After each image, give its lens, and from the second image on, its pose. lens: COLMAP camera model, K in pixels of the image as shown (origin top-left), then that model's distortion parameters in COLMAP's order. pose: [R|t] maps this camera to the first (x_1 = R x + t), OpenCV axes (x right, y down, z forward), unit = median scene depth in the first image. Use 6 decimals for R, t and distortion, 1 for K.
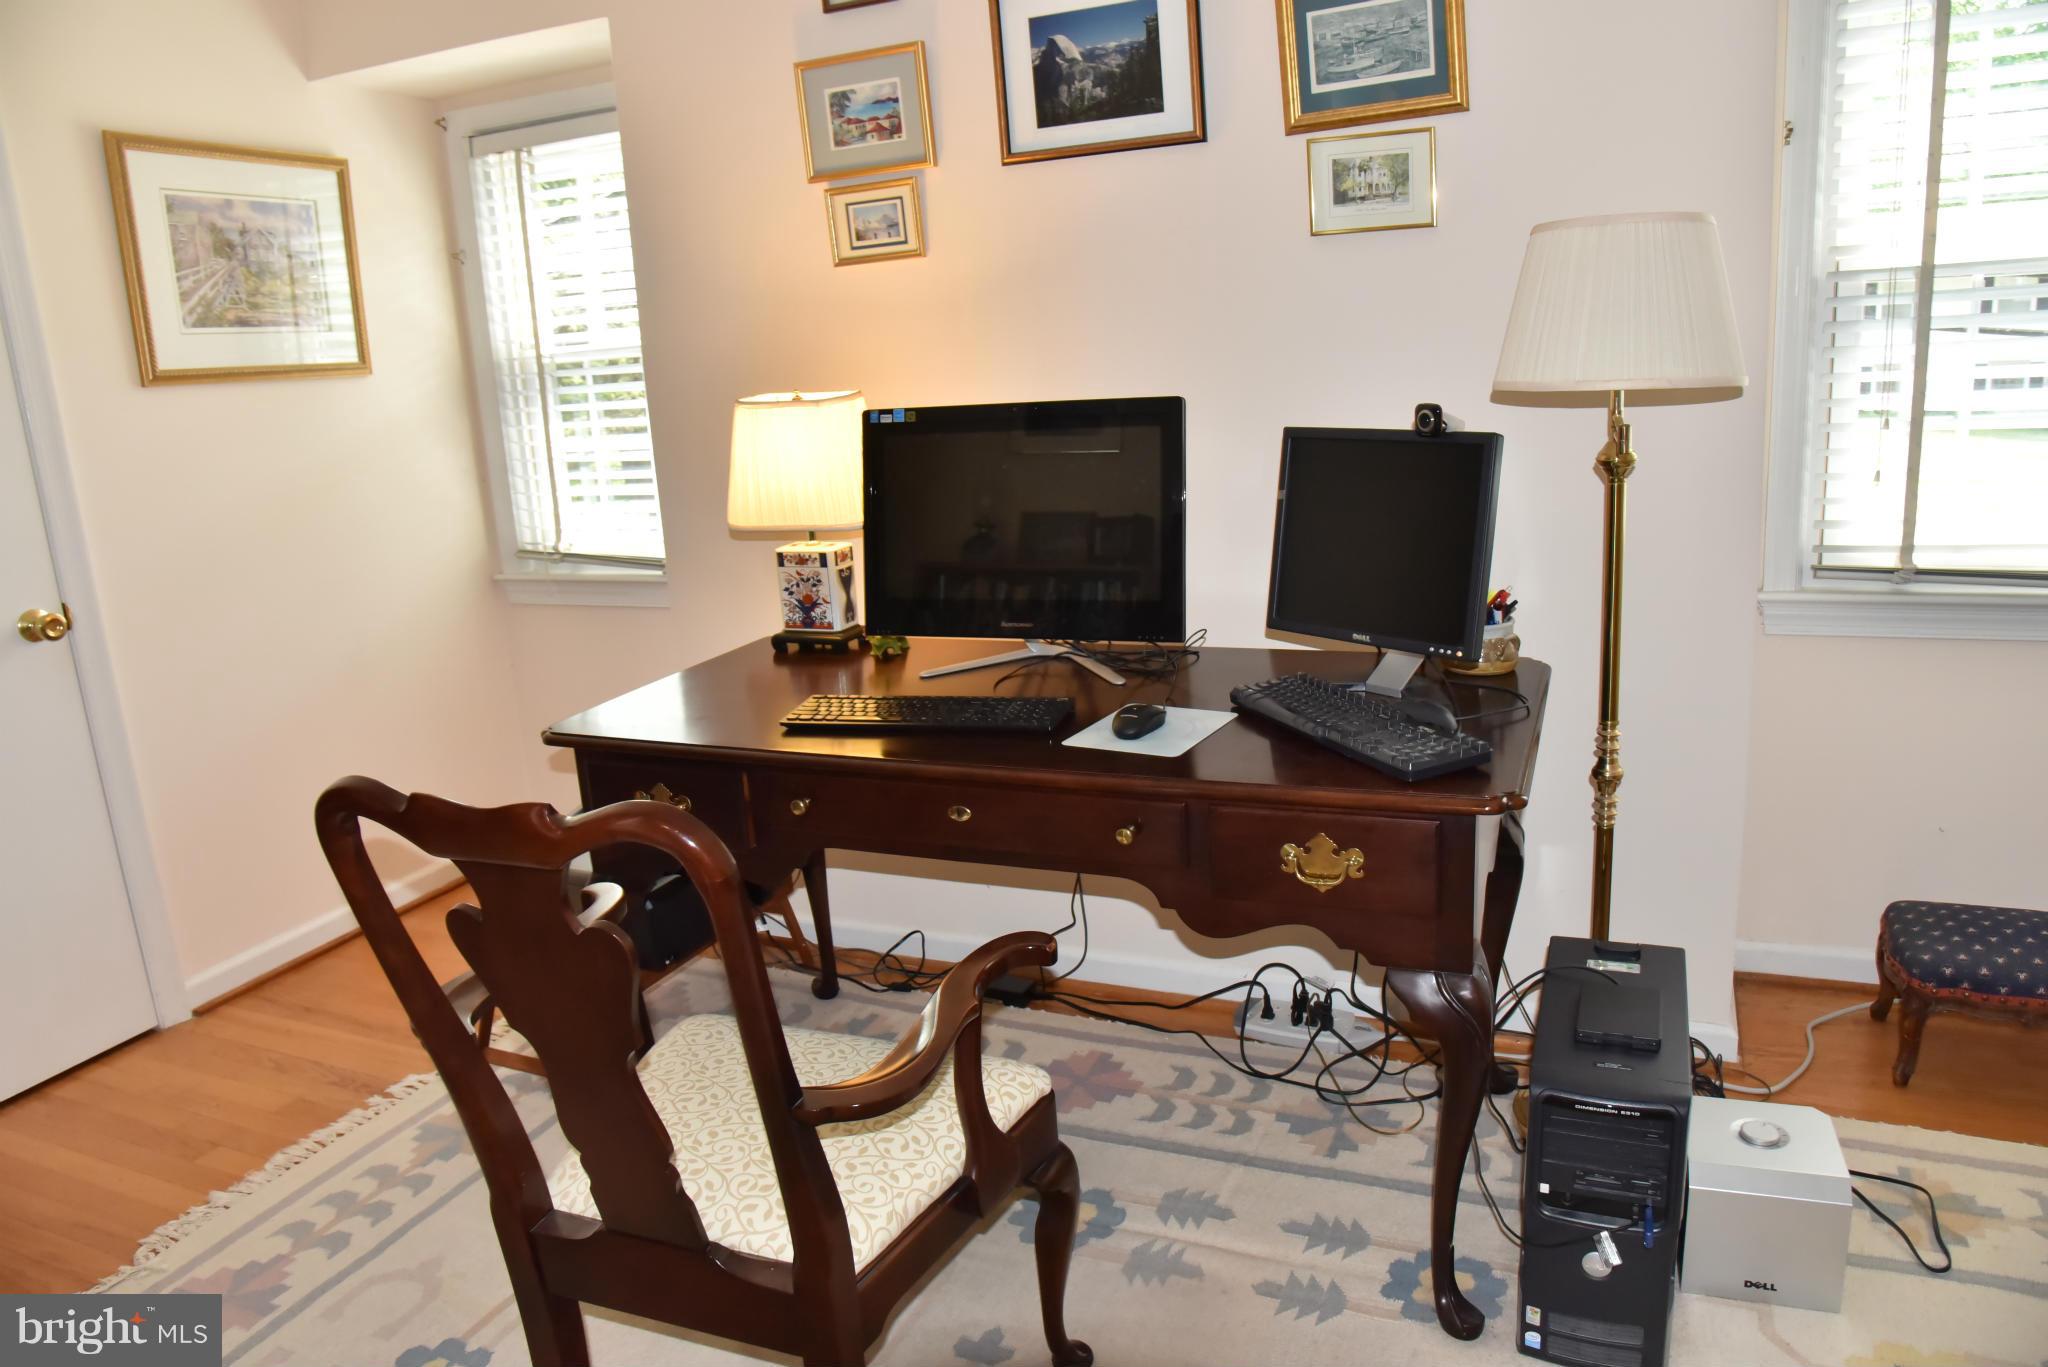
lens RADIAL K [[1394.3, 0, 1024.2], [0, 1394.3, 672.4], [0, 0, 1]] dist [-0.114704, 0.066550]
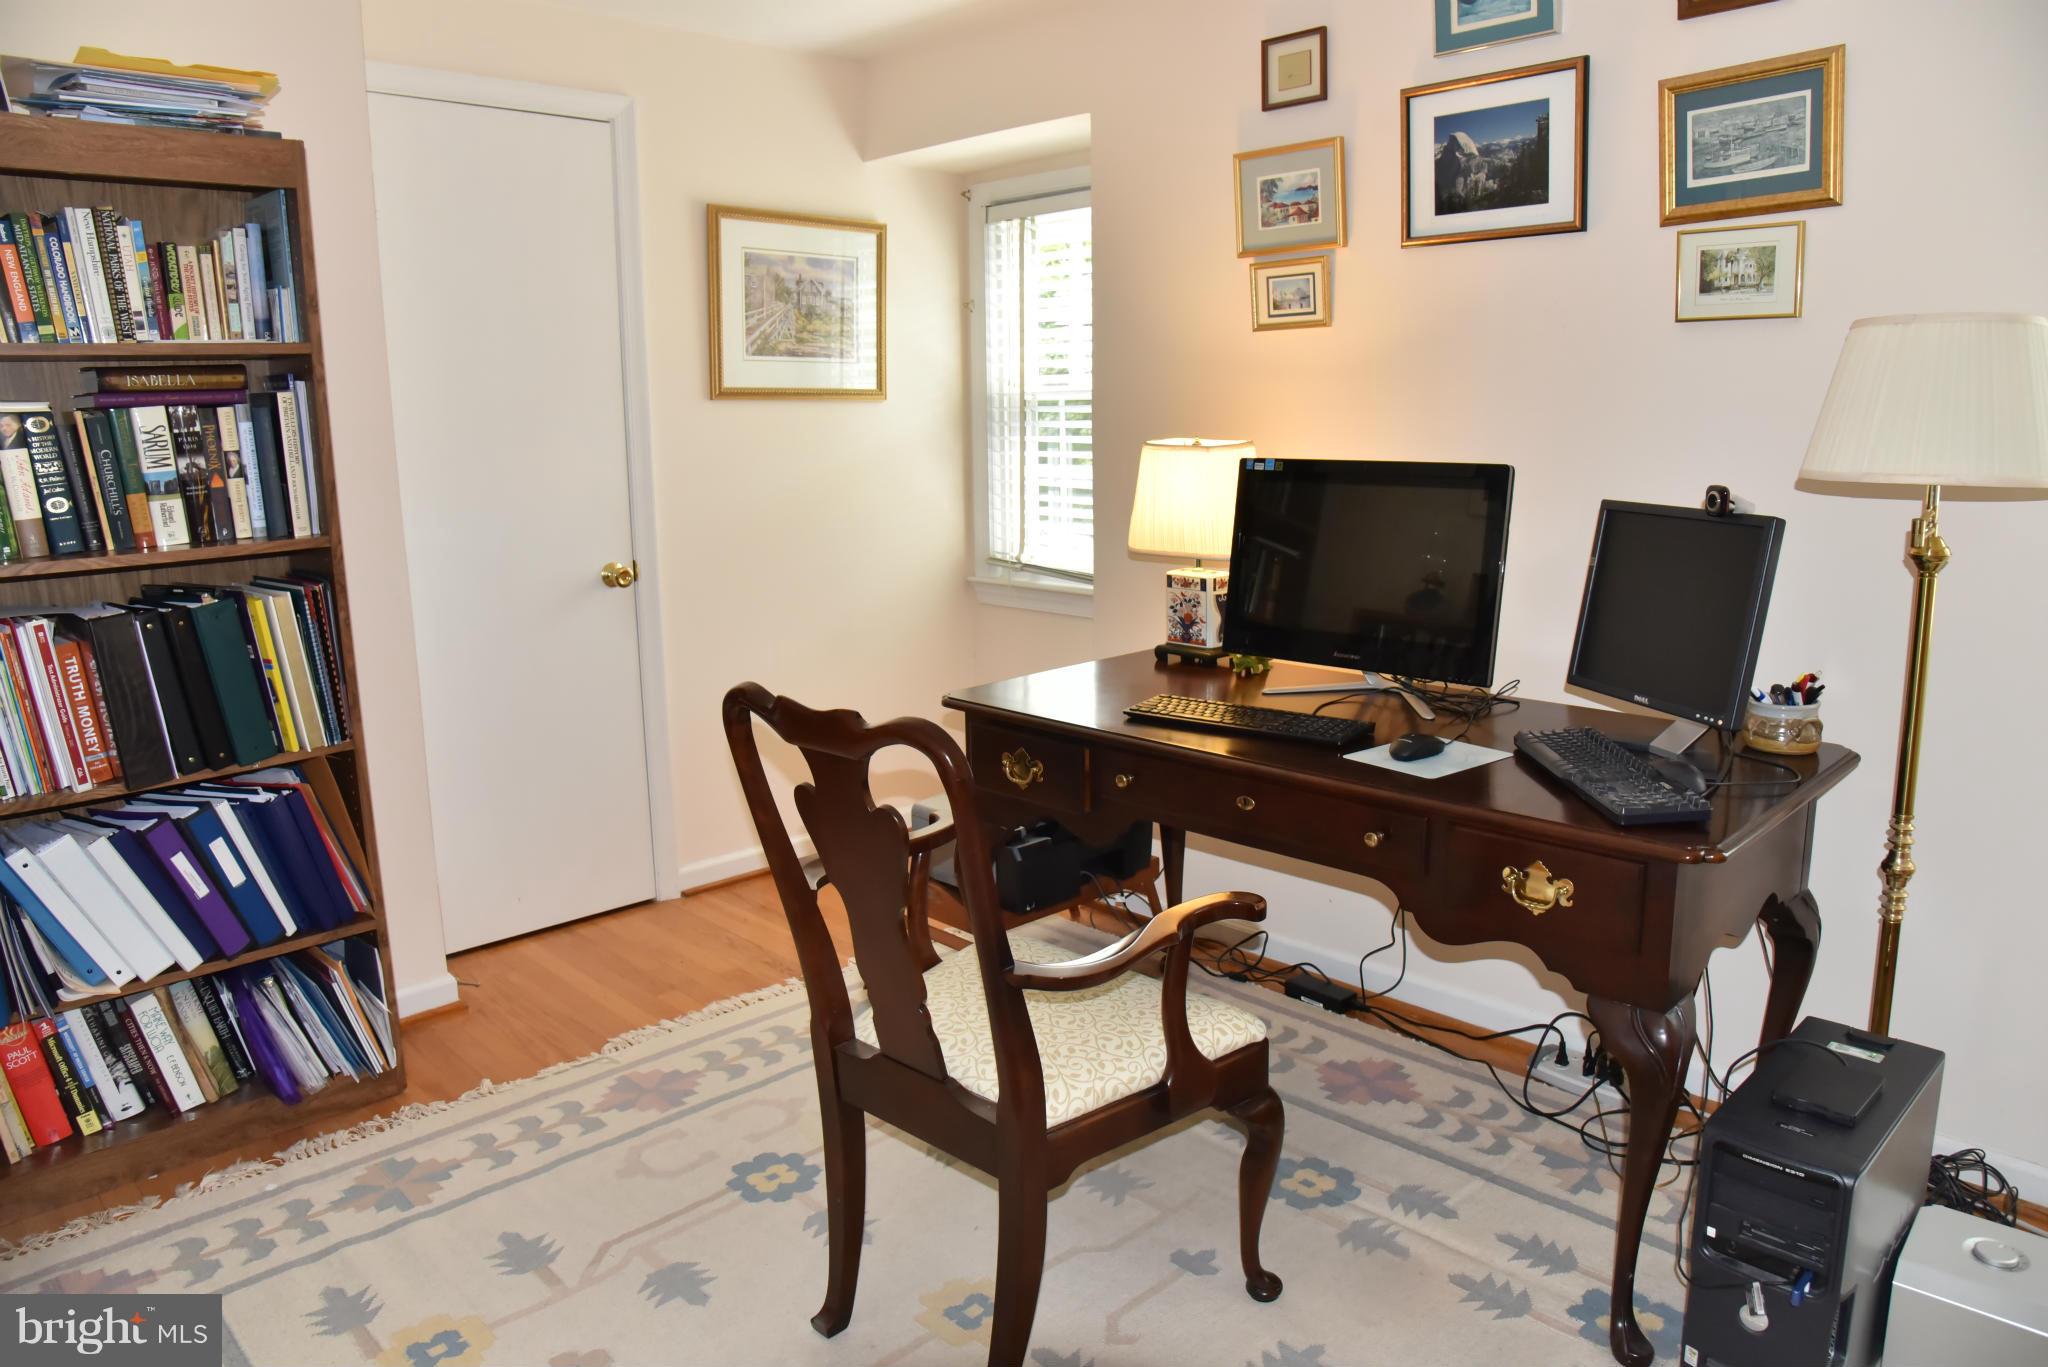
lens RADIAL K [[1394.3, 0, 1024.2], [0, 1394.3, 672.4], [0, 0, 1]] dist [-0.114704, 0.066550]
pose [[0.923652, 0.118457, -0.364465, 0.154438], [-0.130572, 0.991401, -0.008683, 0.021335], [0.360303, 0.055609, 0.931177, -0.127184]]
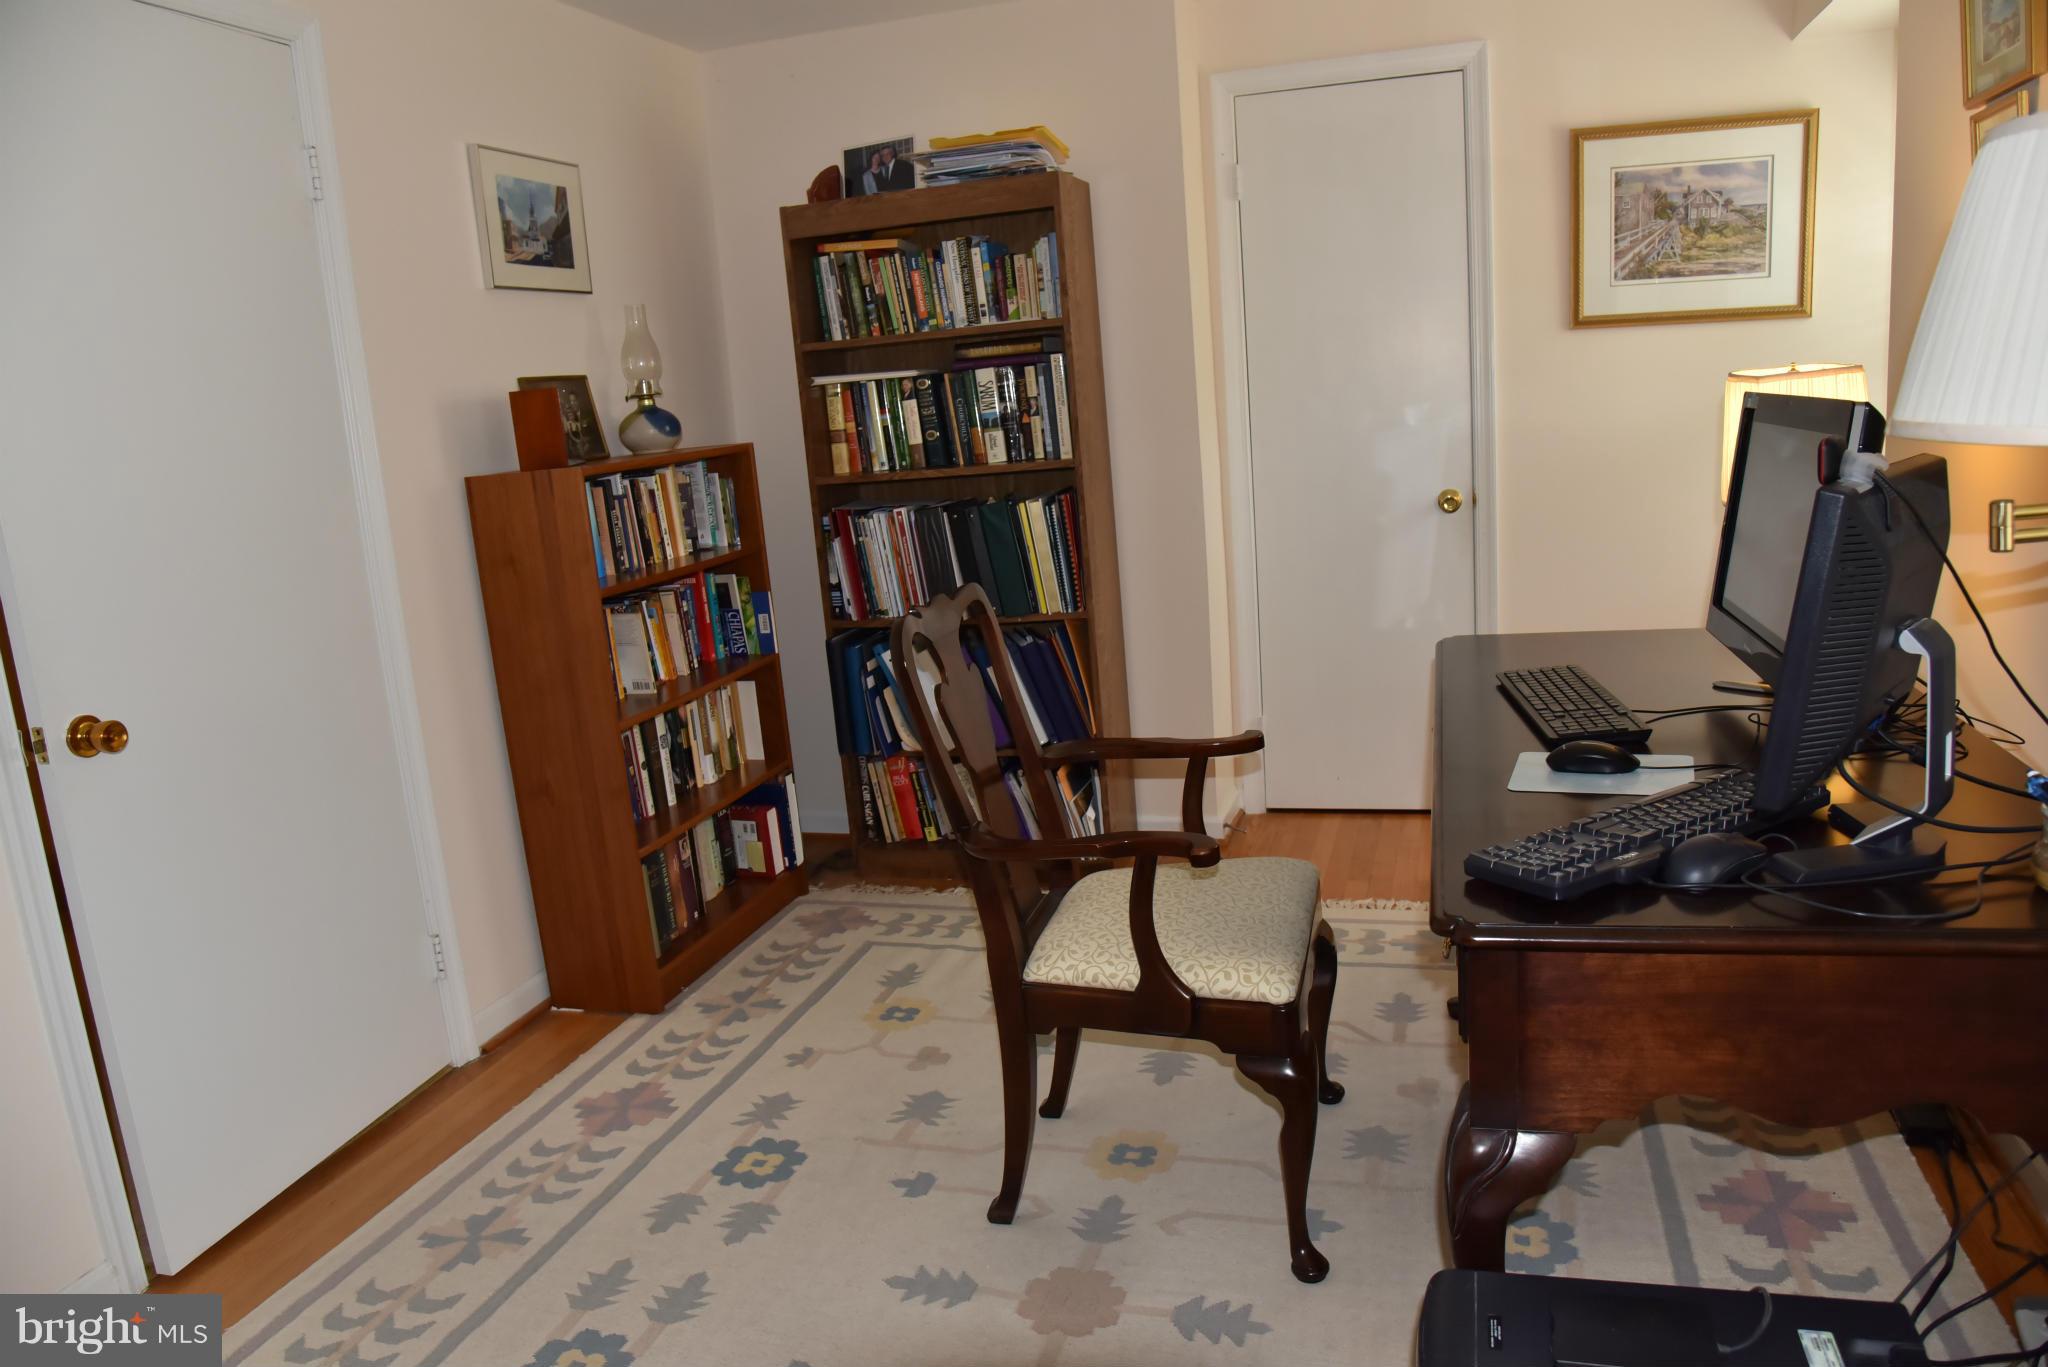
lens RADIAL K [[1394.3, 0, 1024.2], [0, 1394.3, 672.4], [0, 0, 1]] dist [-0.114704, 0.066550]
pose [[0.117001, 0.247026, -0.961919, 0.707473], [-0.165759, 0.959843, 0.226331, -0.126307], [0.979201, 0.132965, 0.153249, 0.396633]]
